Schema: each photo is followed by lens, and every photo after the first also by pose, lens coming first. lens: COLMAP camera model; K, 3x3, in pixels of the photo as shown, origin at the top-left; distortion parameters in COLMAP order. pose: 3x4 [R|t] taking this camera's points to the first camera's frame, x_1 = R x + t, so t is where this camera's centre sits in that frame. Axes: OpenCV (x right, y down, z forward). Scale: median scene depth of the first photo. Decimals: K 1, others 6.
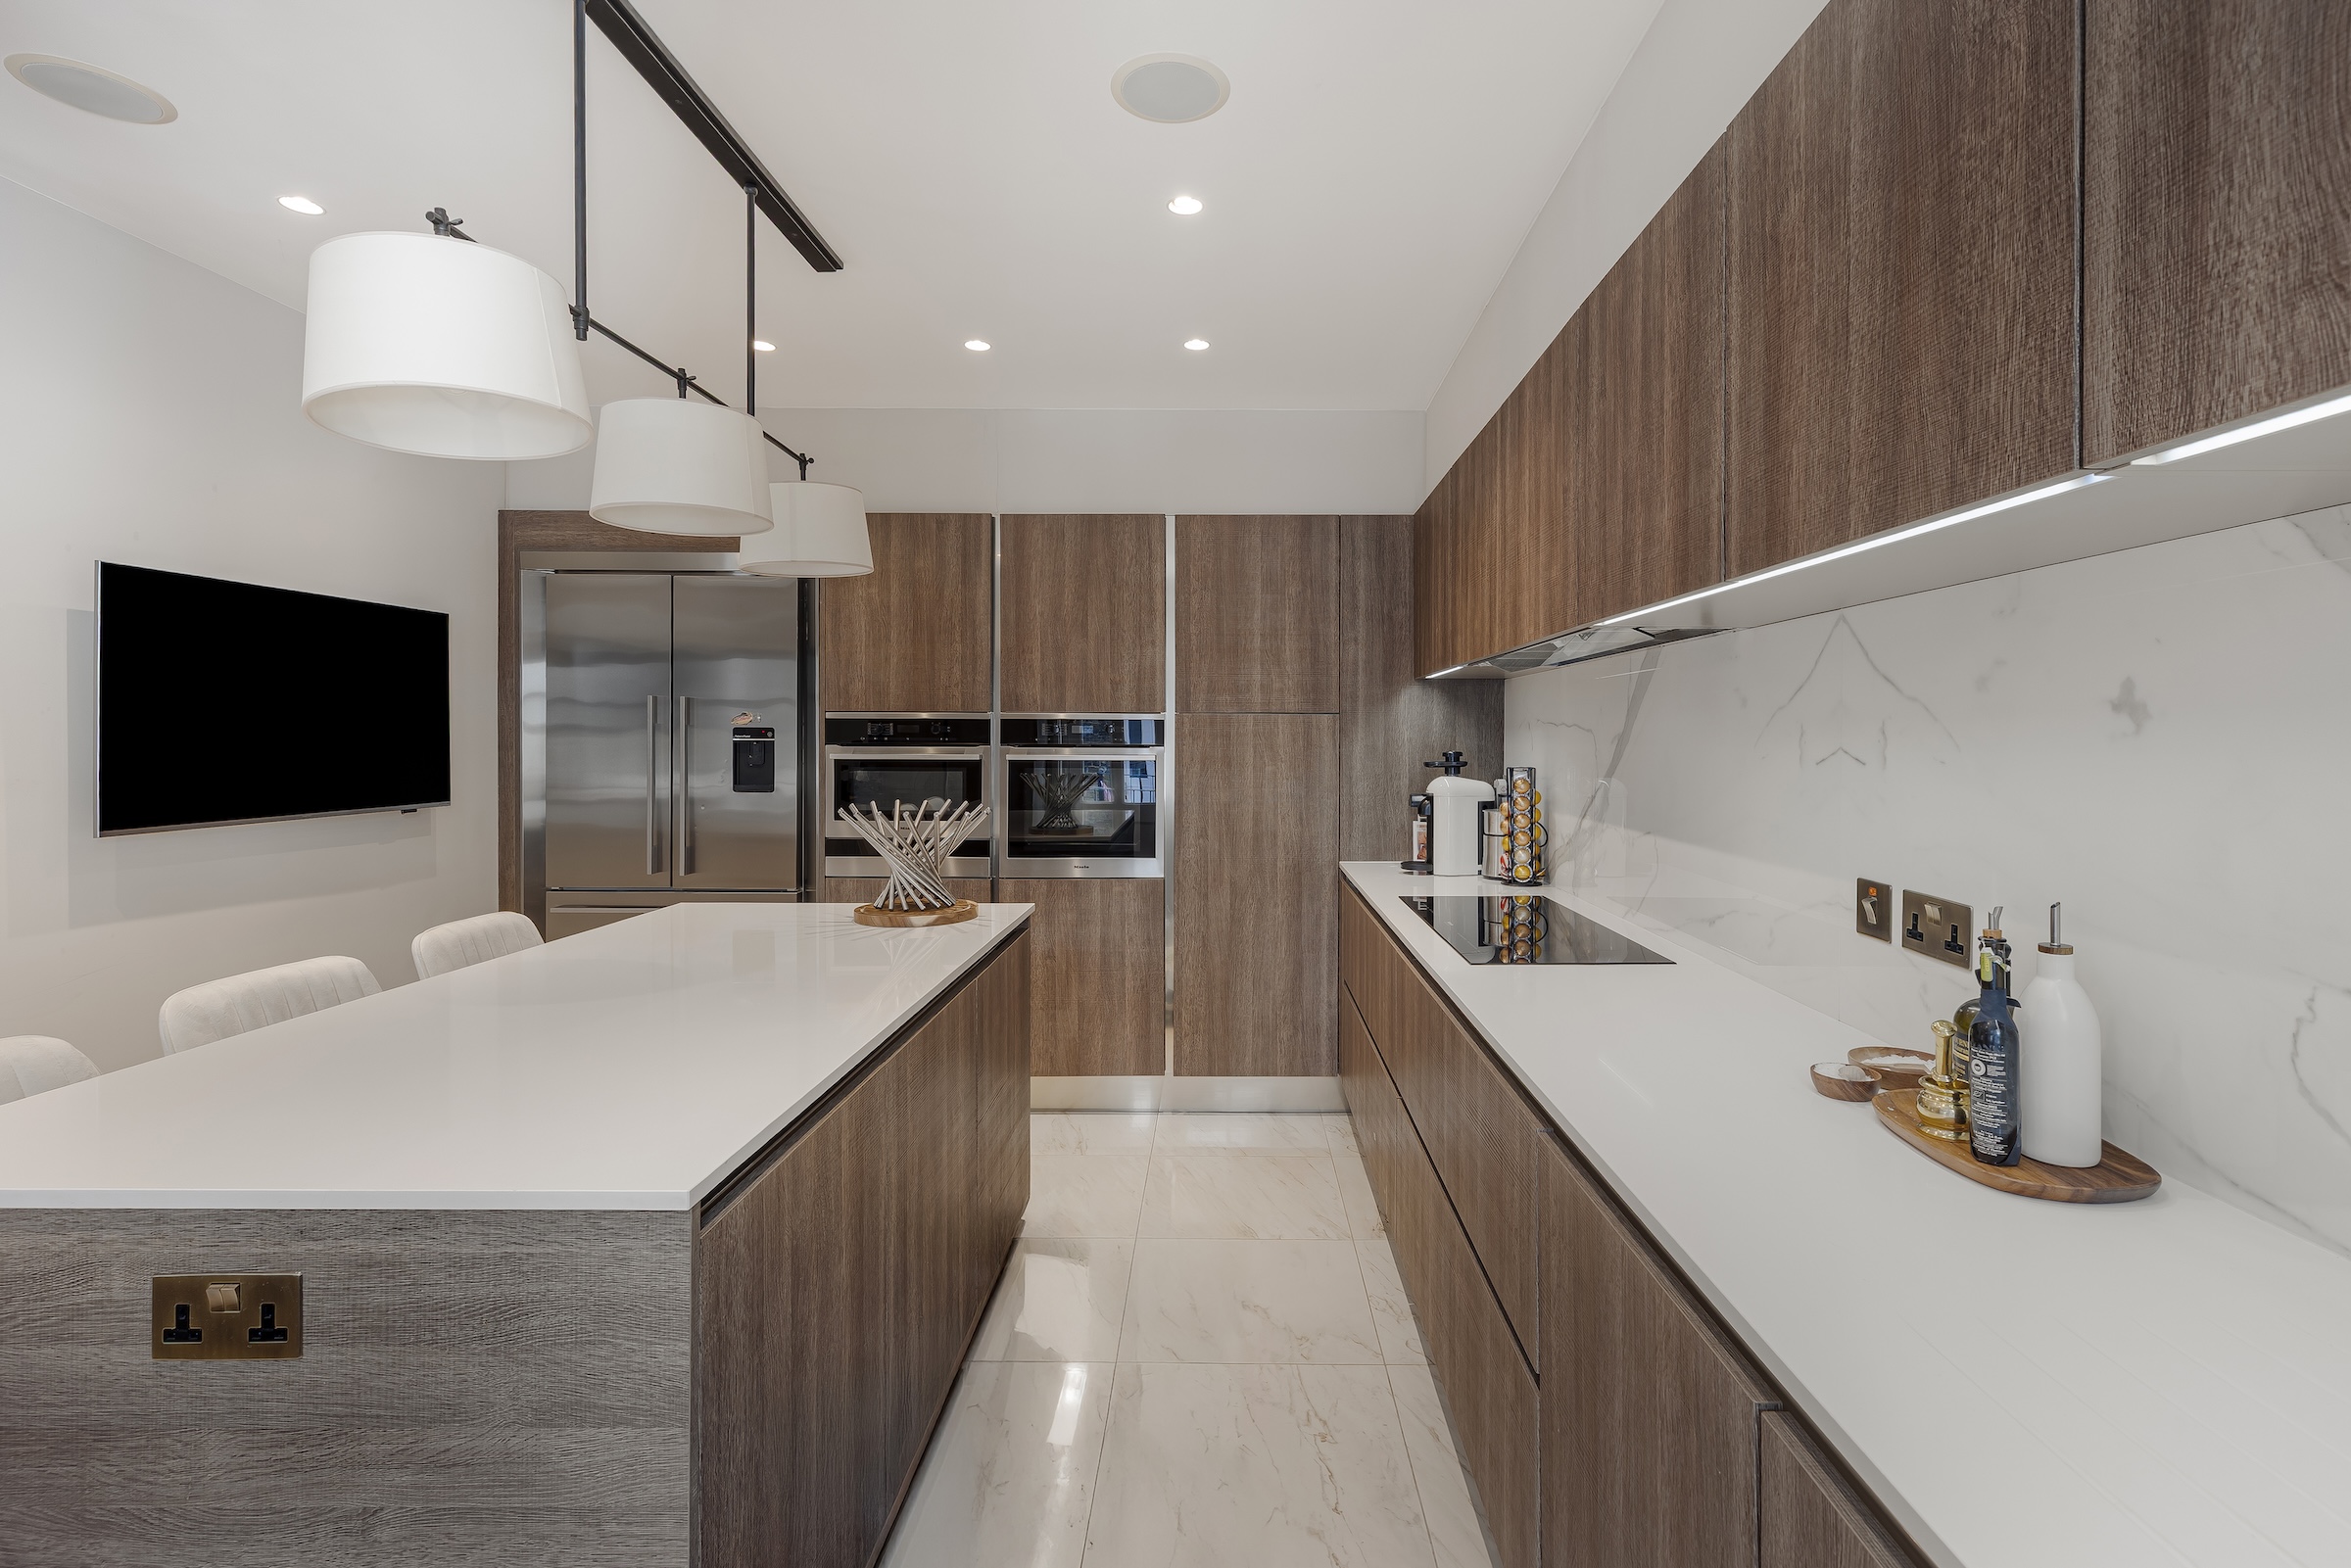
lens RADIAL K [[1078.8, 0, 1233.4], [0, 1078.8, 736.2], [0, 0, 1]] dist [-0.001359, 0.000046]
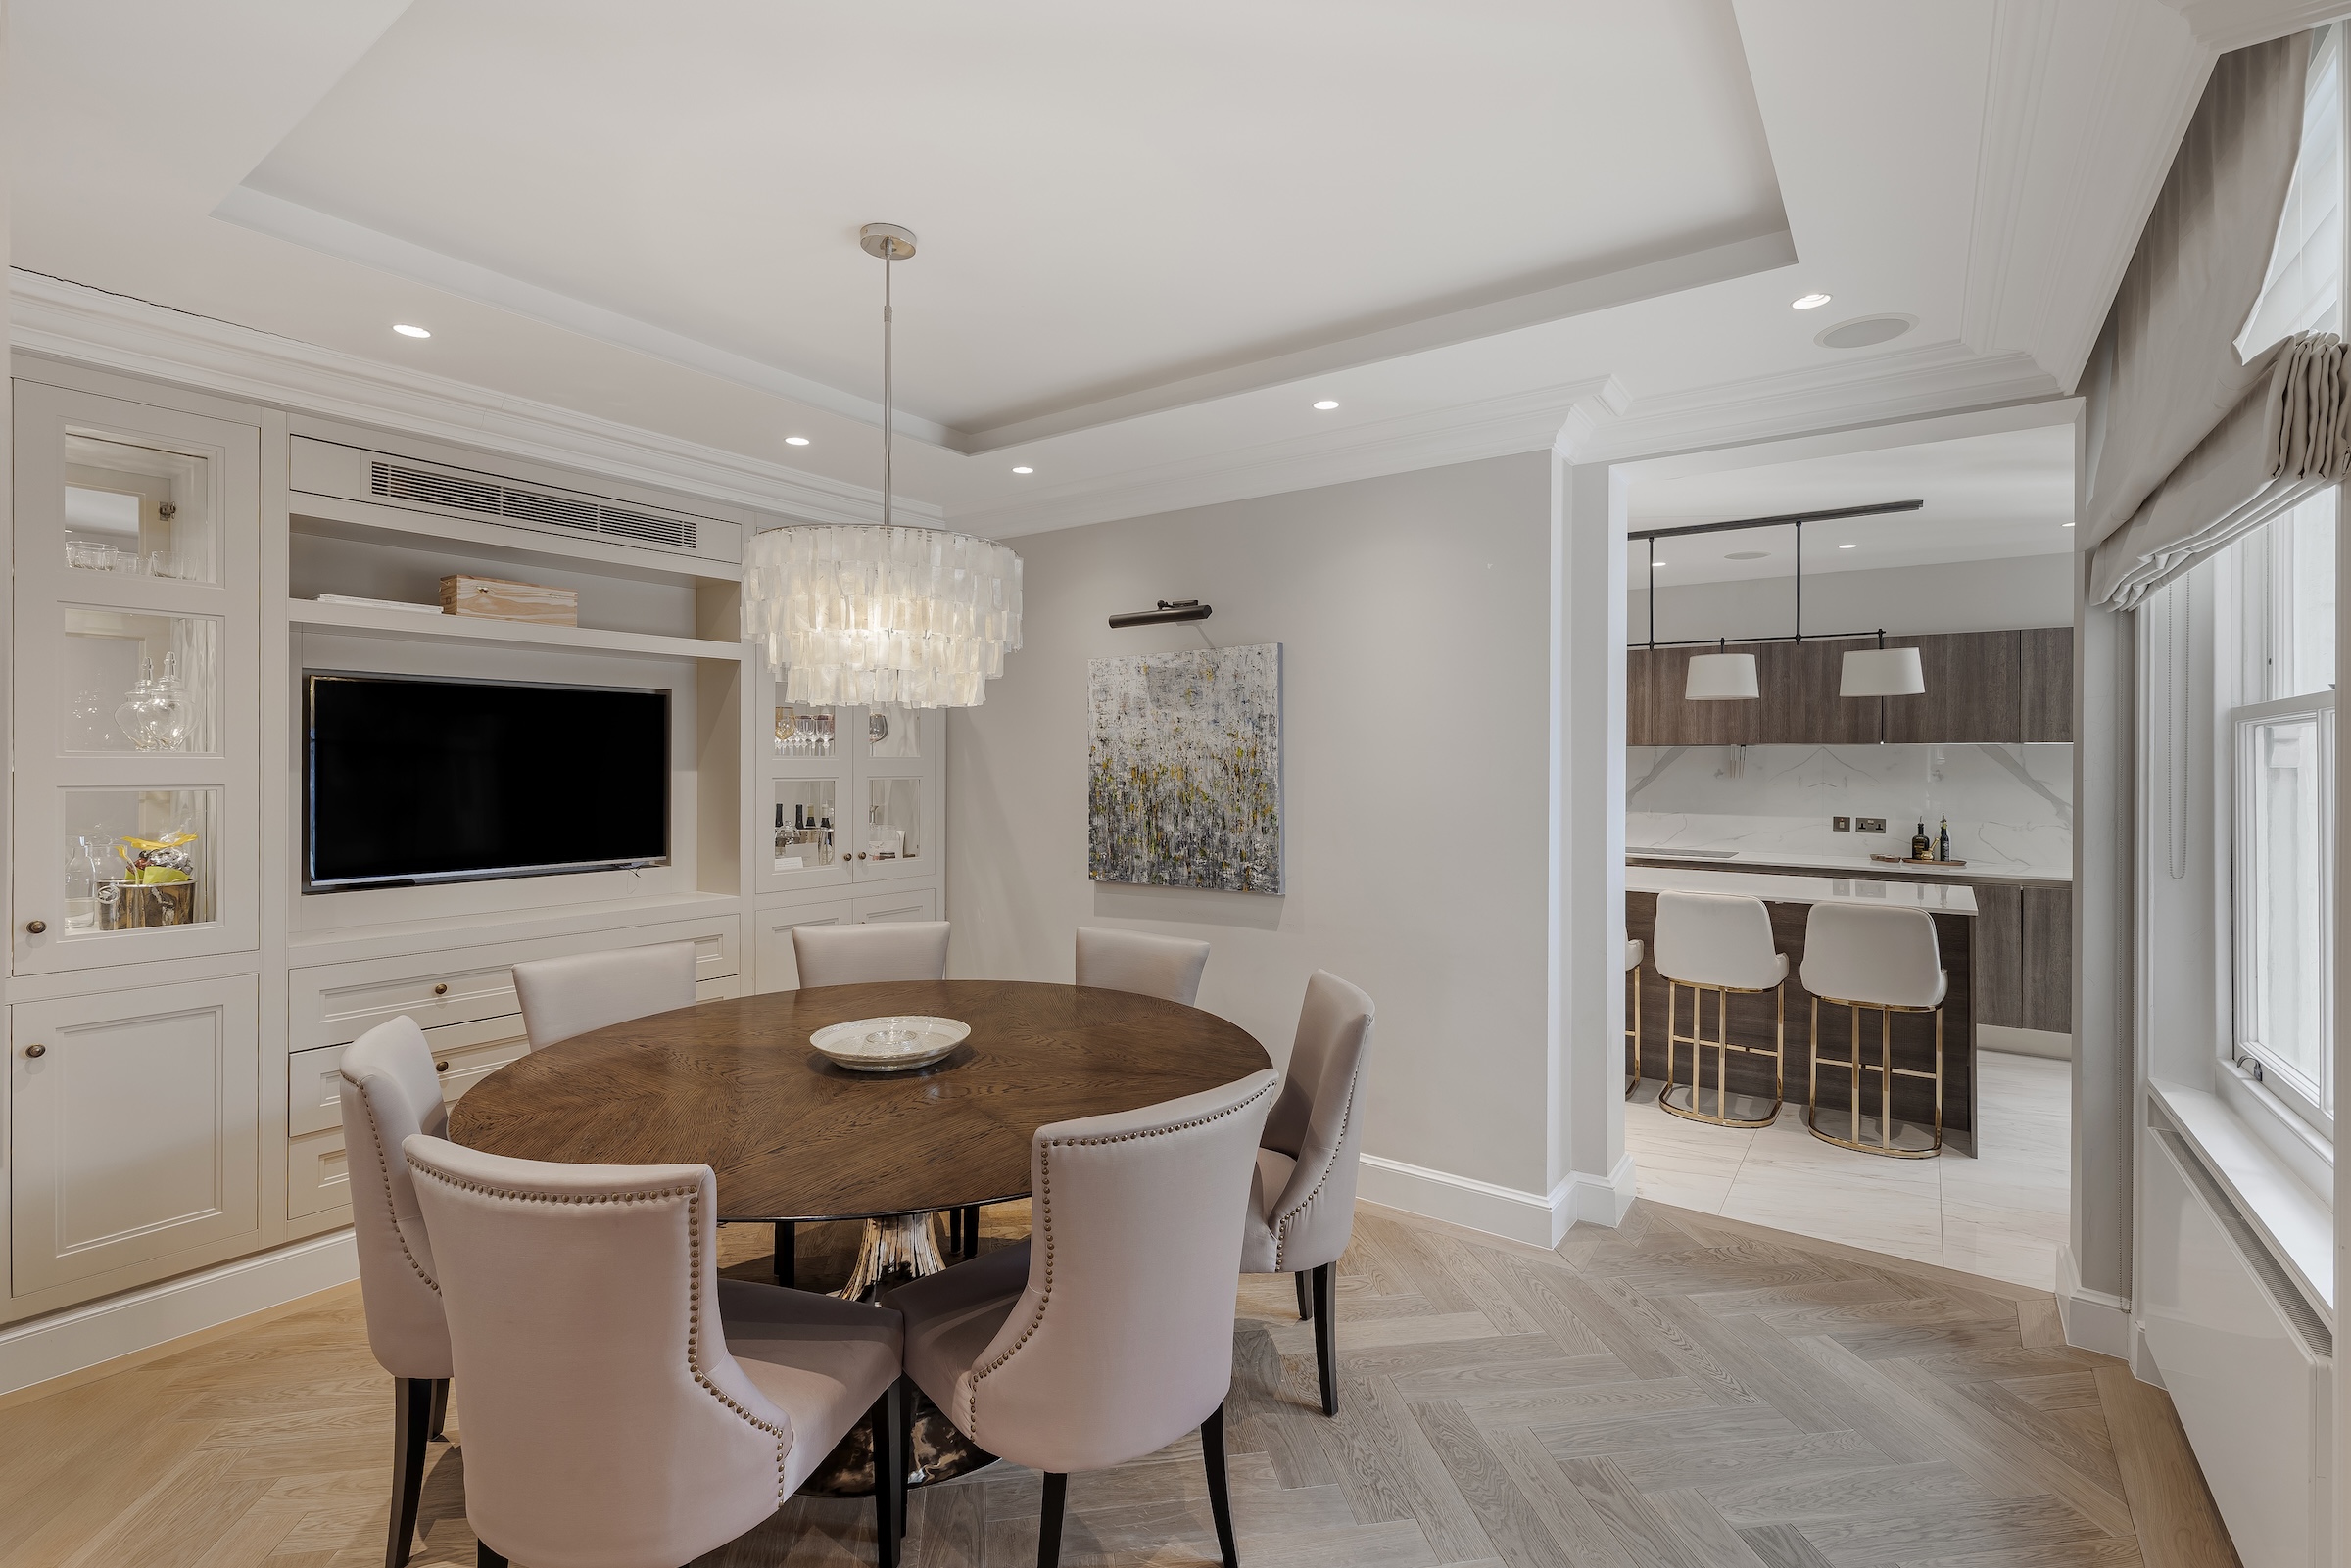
lens RADIAL K [[1078.8, 0, 1167.0], [0, 1078.8, 760.0], [0, 0, 1]] dist [-0.001359, 0.000046]
pose [[0.598356, 0.001420, 0.801229, -1.681063], [-0.003828, 0.999992, 0.001086, -0.027309], [-0.801221, -0.003717, 0.598357, 0.262854]]
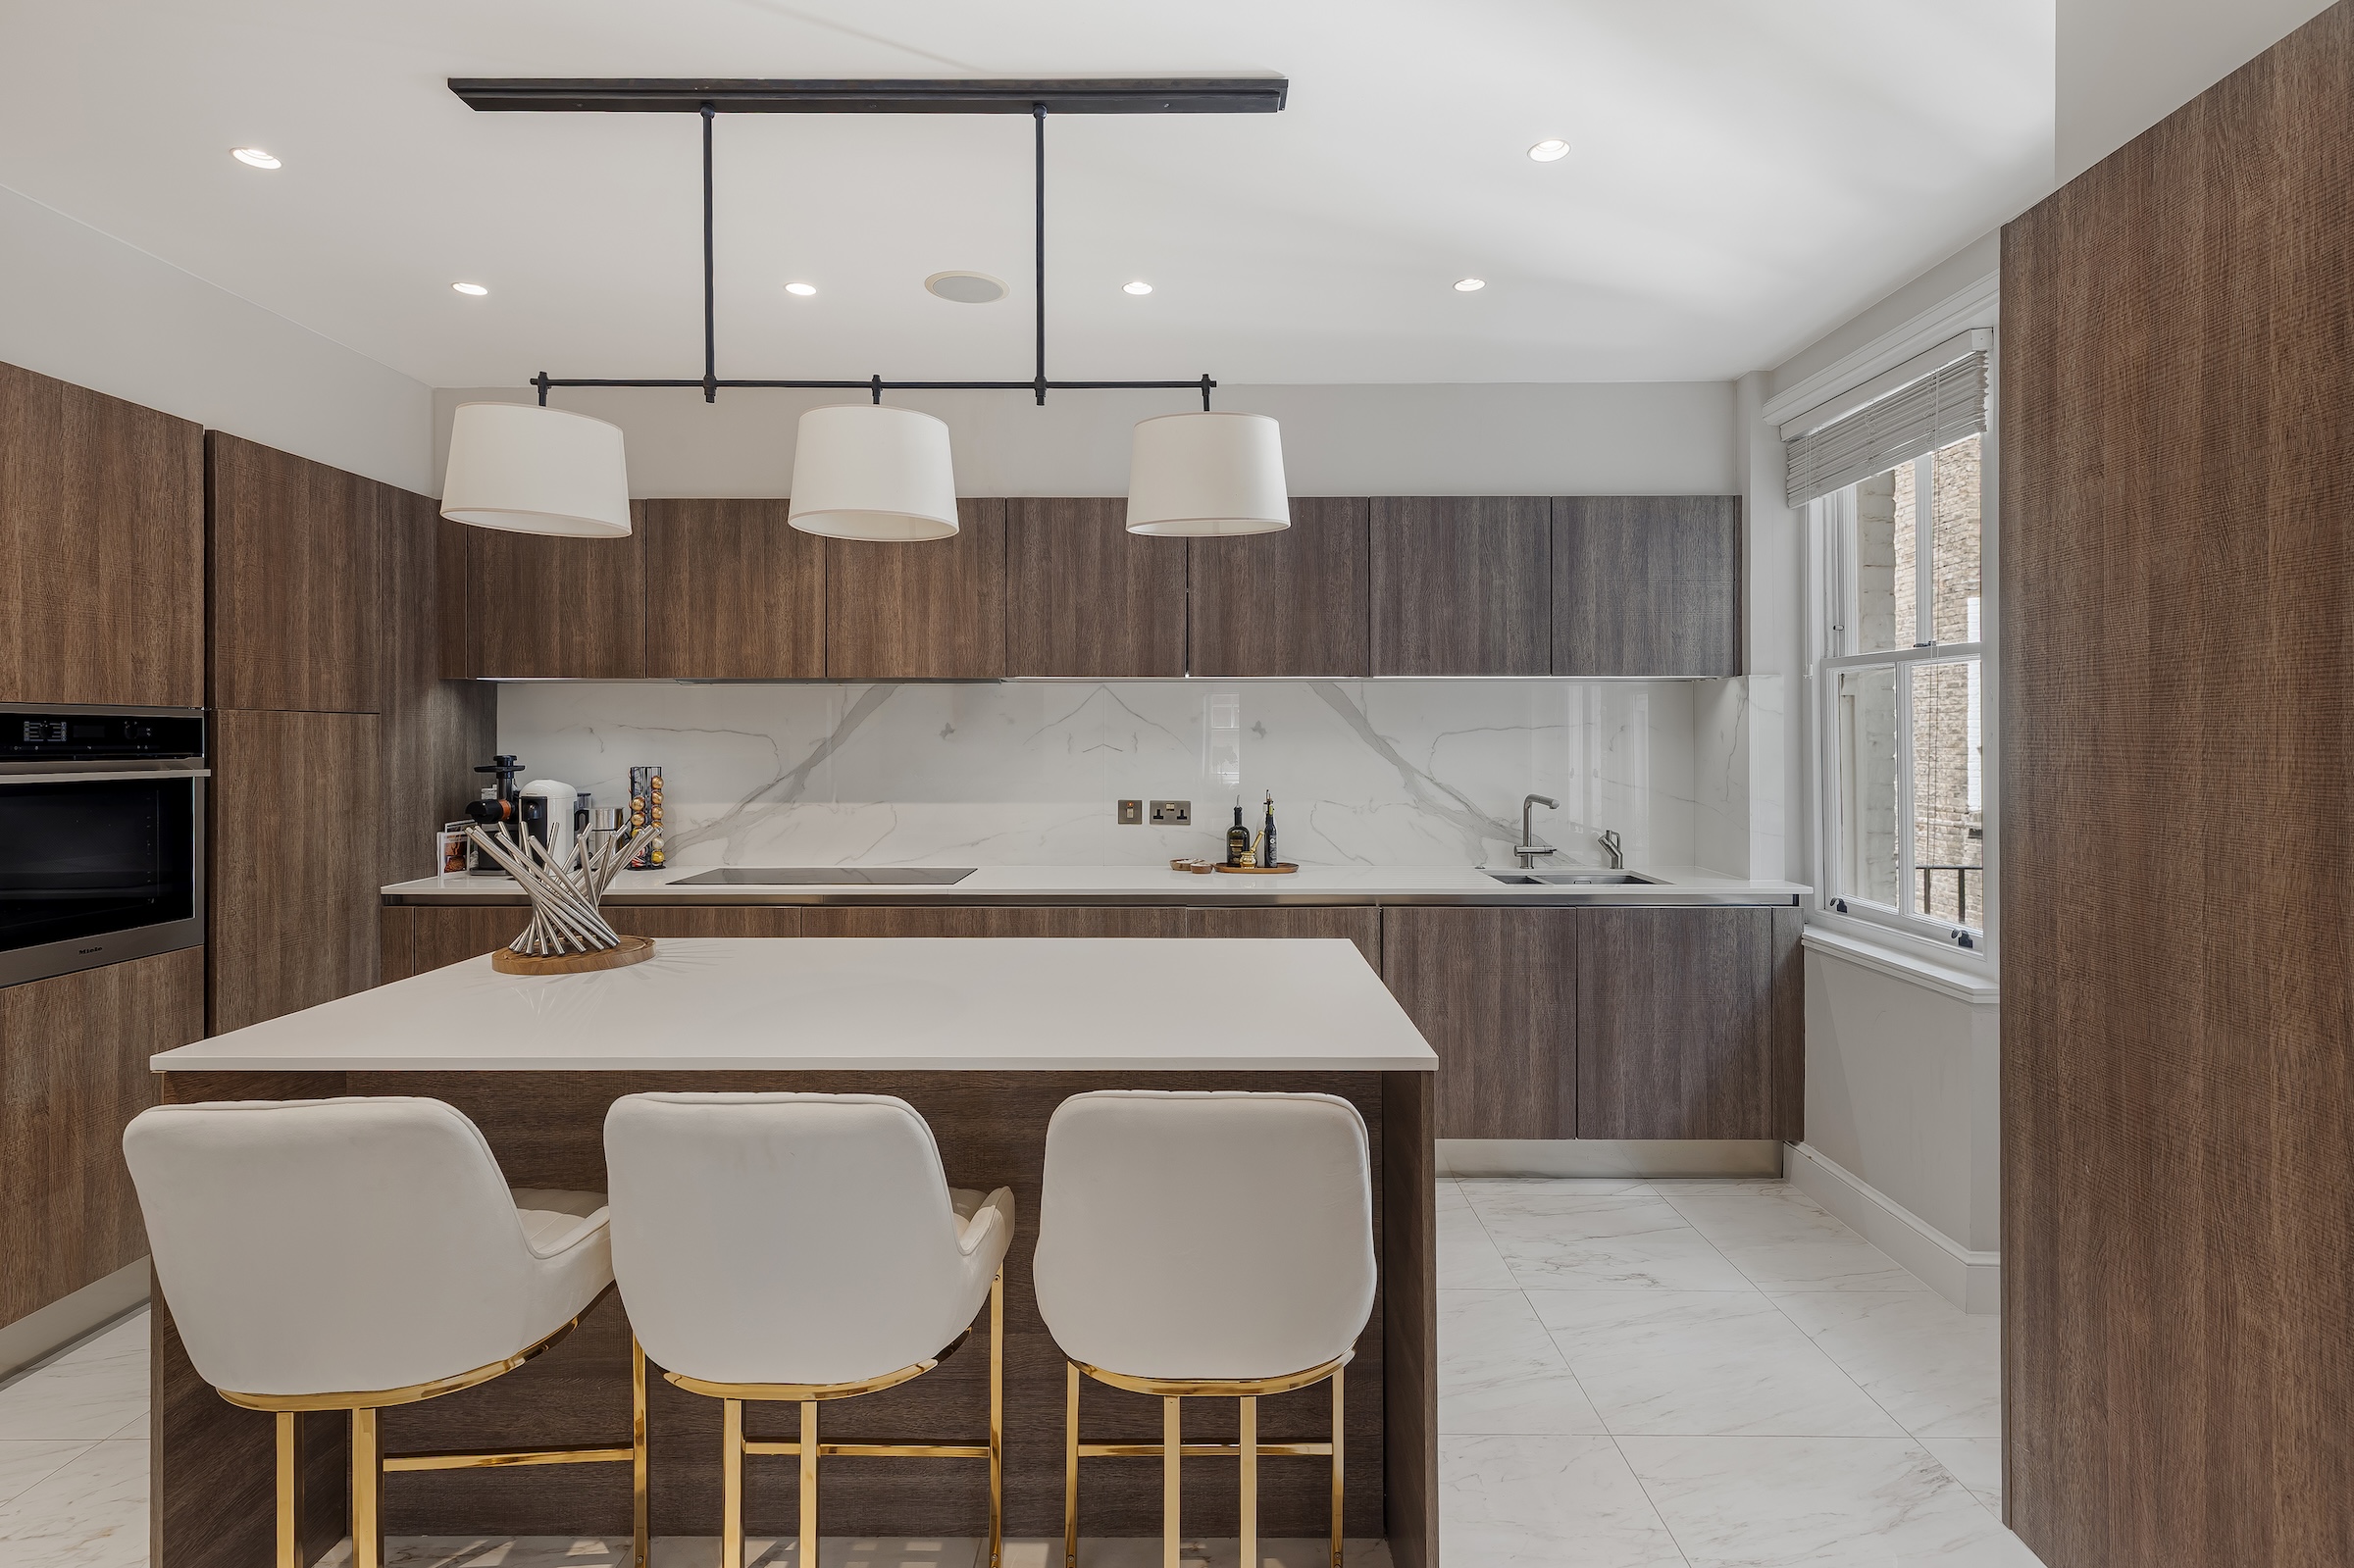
lens RADIAL K [[1080.2, 0, 1204.3], [0, 1080.2, 733.3], [0, 0, 1]] dist [-0.001359, 0.000046]
pose [[0.014340, 0.003039, 0.999893, -0.752634], [0.002067, 0.999993, -0.003069, -0.001871], [-0.999895, 0.002111, 0.014334, 0.338714]]
